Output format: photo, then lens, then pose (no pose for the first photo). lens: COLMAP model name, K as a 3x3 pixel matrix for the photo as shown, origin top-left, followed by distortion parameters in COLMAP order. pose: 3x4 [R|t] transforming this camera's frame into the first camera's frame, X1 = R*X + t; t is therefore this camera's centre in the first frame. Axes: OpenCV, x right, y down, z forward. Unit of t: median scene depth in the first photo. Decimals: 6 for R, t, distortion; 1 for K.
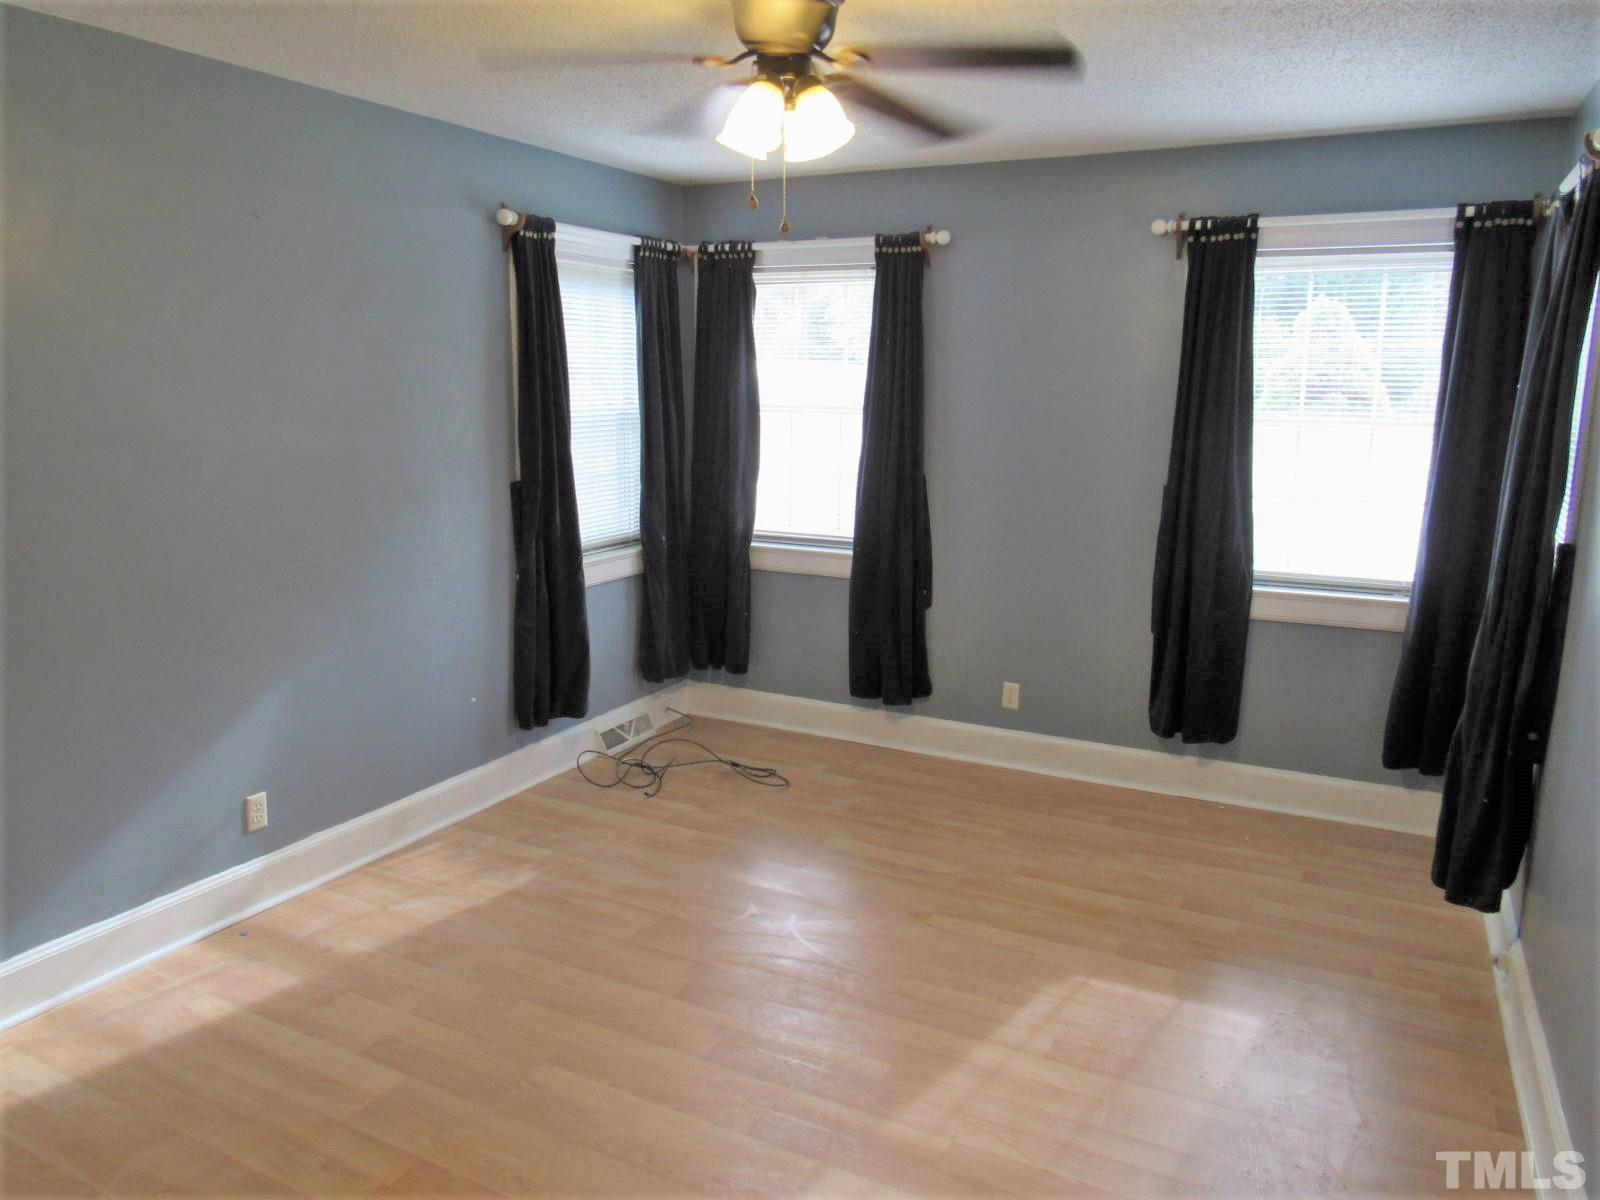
lens RADIAL K [[1129.0, 0, 794.9], [0, 1129.0, 589.9], [0, 0, 1]] dist [-0.033959, 0.013662]
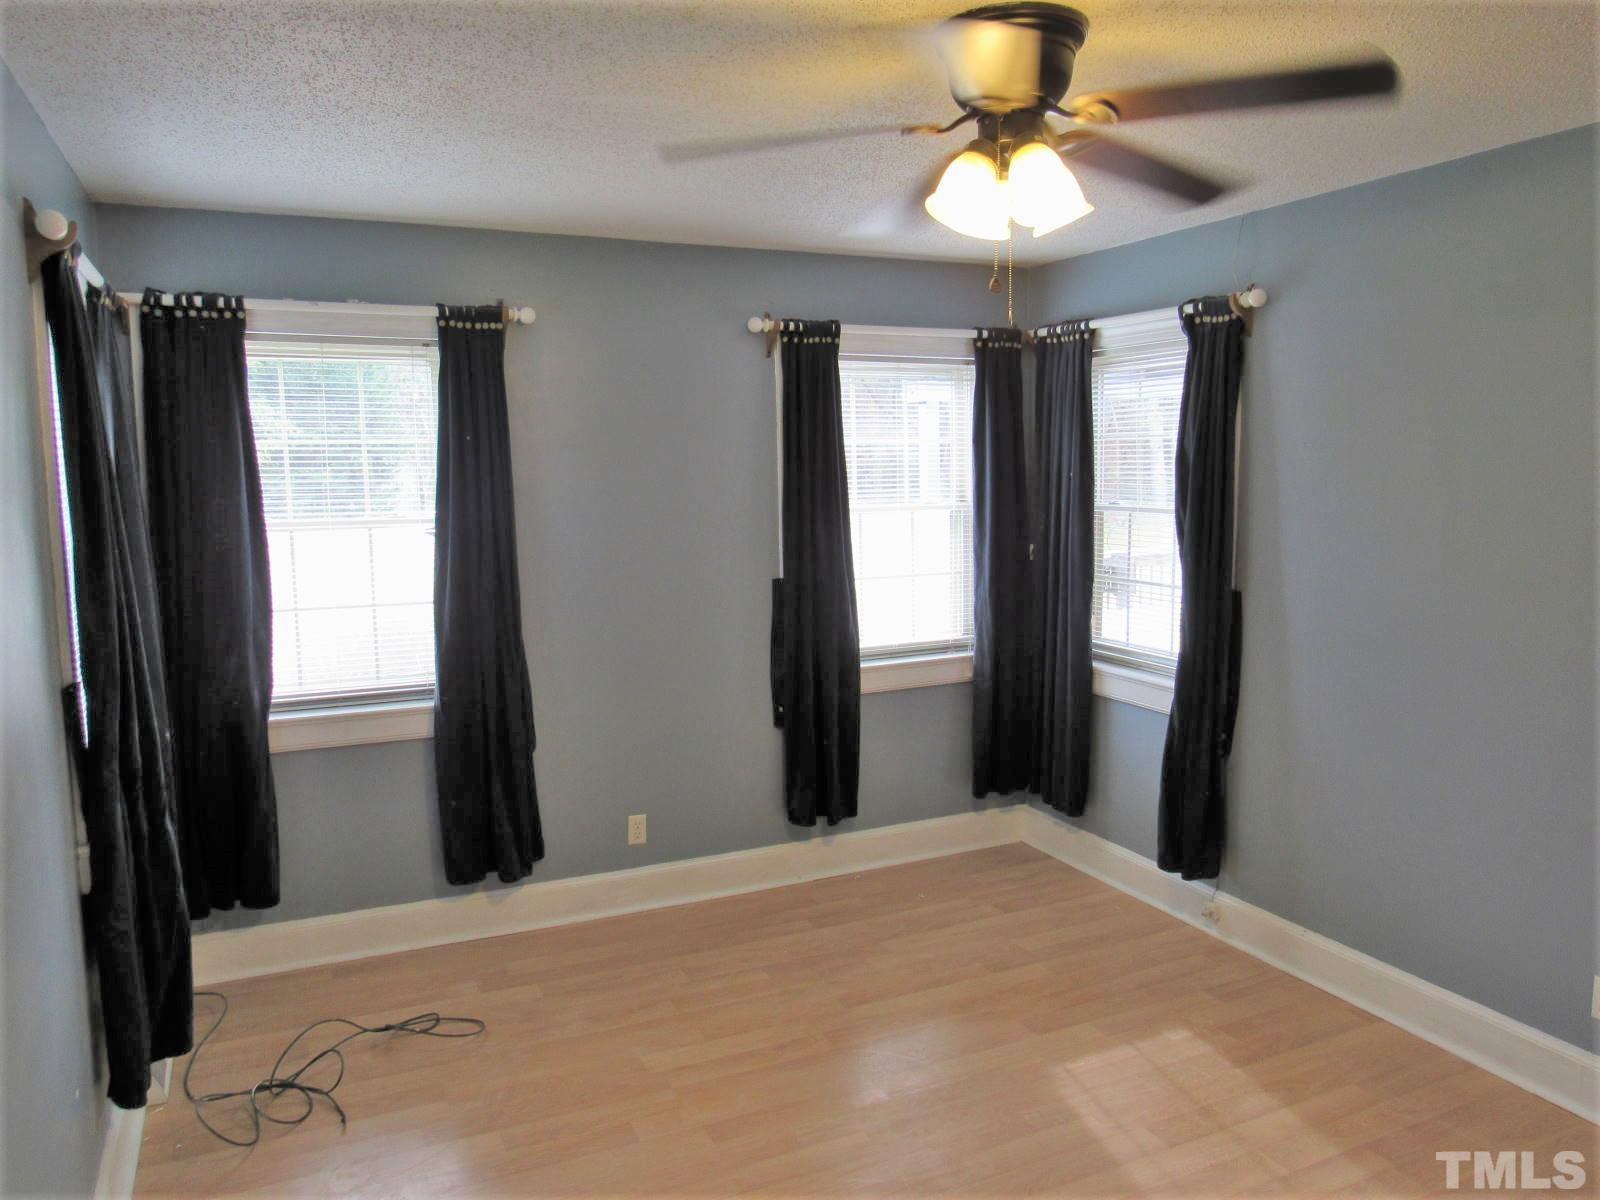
lens RADIAL K [[1129.0, 0, 794.9], [0, 1129.0, 589.9], [0, 0, 1]] dist [-0.033959, 0.013662]
pose [[0.615413, -0.104321, 0.781271, -0.441202], [0.159259, 0.987216, 0.006371, -0.085105], [-0.771948, 0.120504, 0.624159, 0.350833]]
